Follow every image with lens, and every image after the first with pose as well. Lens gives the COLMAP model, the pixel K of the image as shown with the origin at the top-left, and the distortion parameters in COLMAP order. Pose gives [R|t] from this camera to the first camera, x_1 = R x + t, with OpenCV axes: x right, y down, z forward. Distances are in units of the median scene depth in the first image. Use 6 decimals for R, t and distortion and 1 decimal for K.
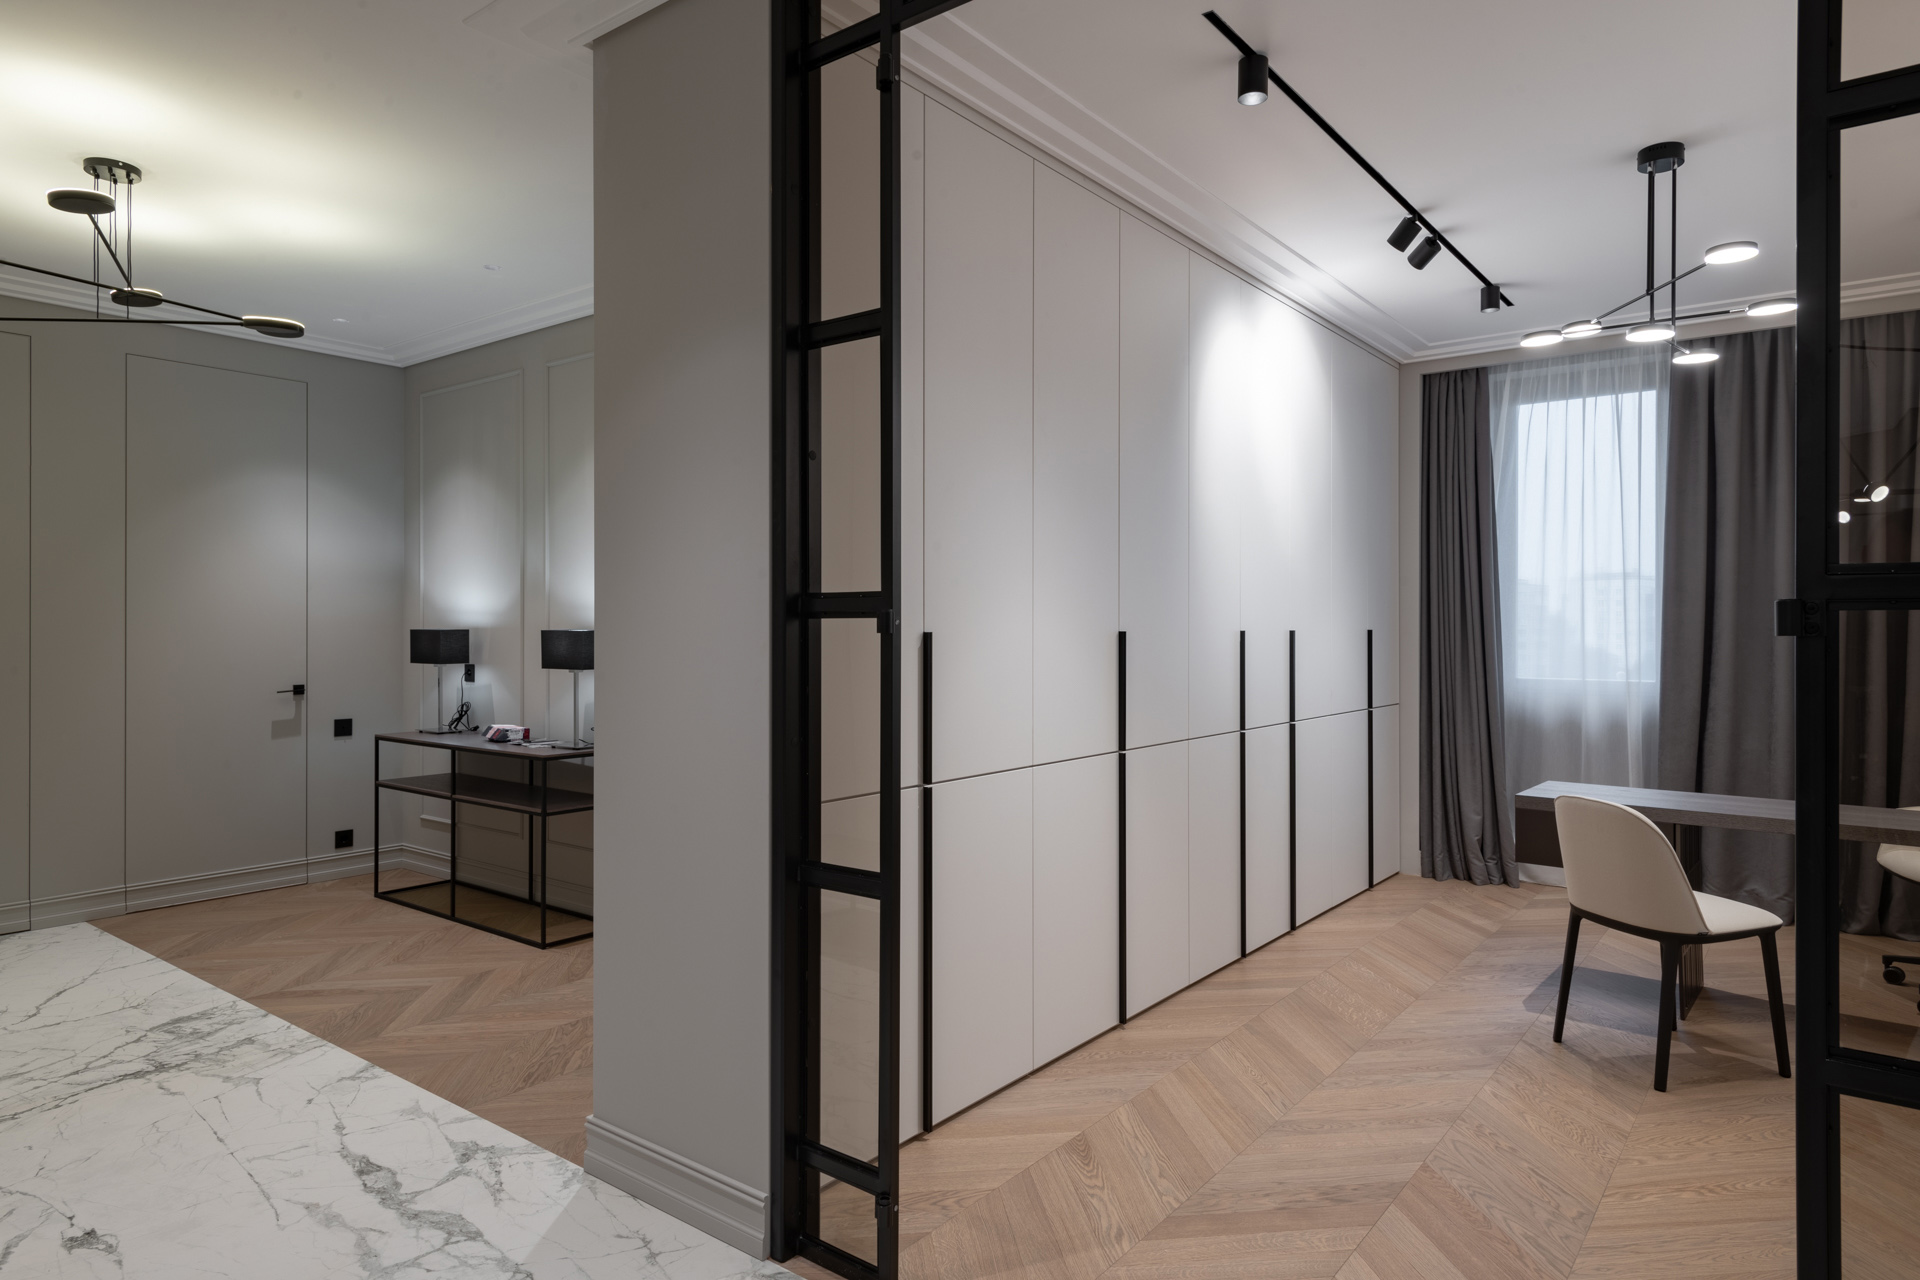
lens RADIAL K [[1117.9, 0, 1000.1], [0, 1117.9, 622.2], [0, 0, 1]] dist [0.011083, -0.005483]
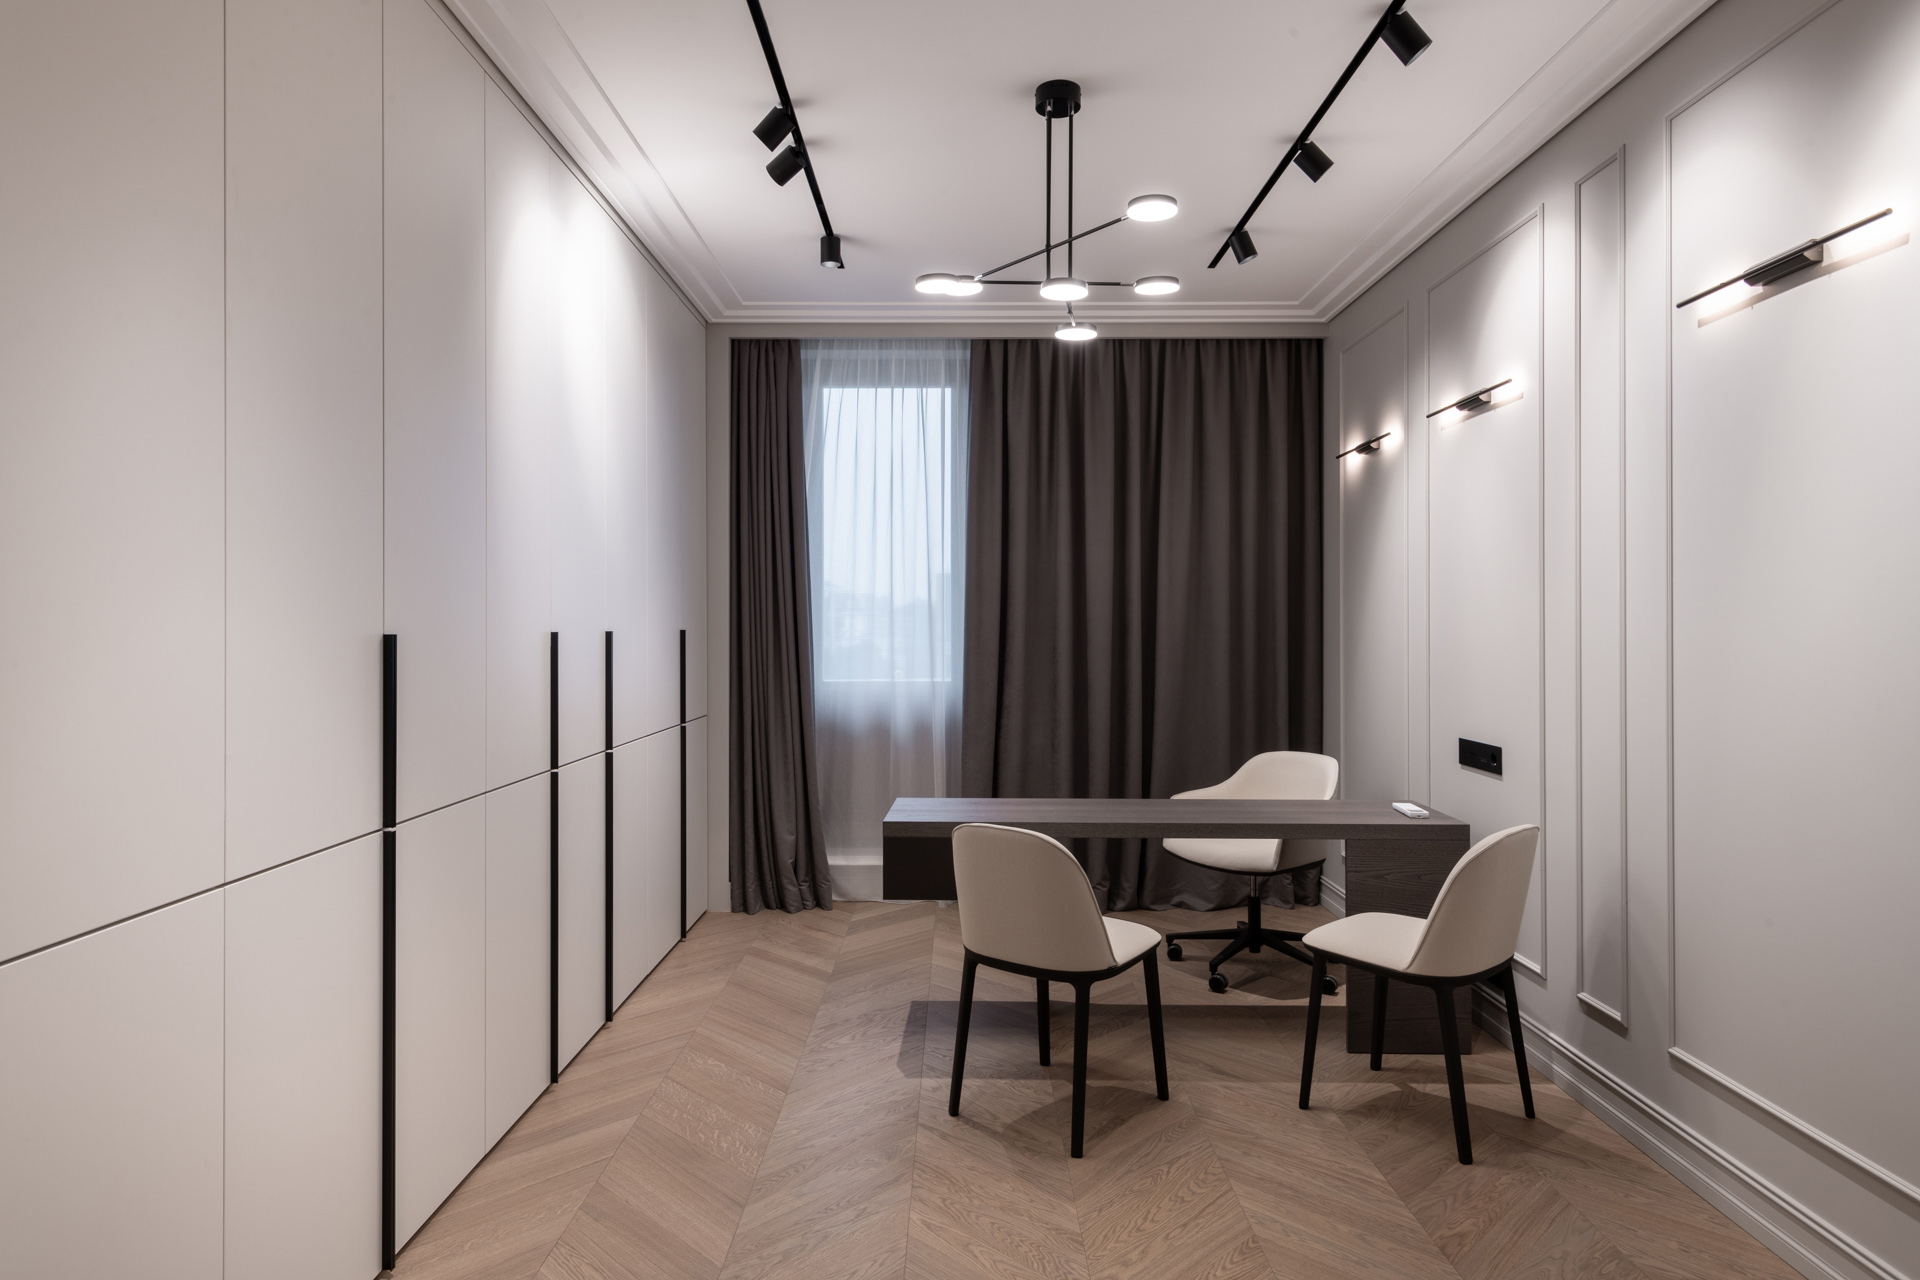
lens RADIAL K [[1117.9, 0, 947.1], [0, 1117.9, 618.8], [0, 0, 1]] dist [0.011083, -0.005483]
pose [[0.805952, 0.002113, 0.591977, -0.007306], [-0.000434, 0.999995, -0.002978, 0.001255], [-0.591981, 0.002143, 0.805949, 0.257708]]
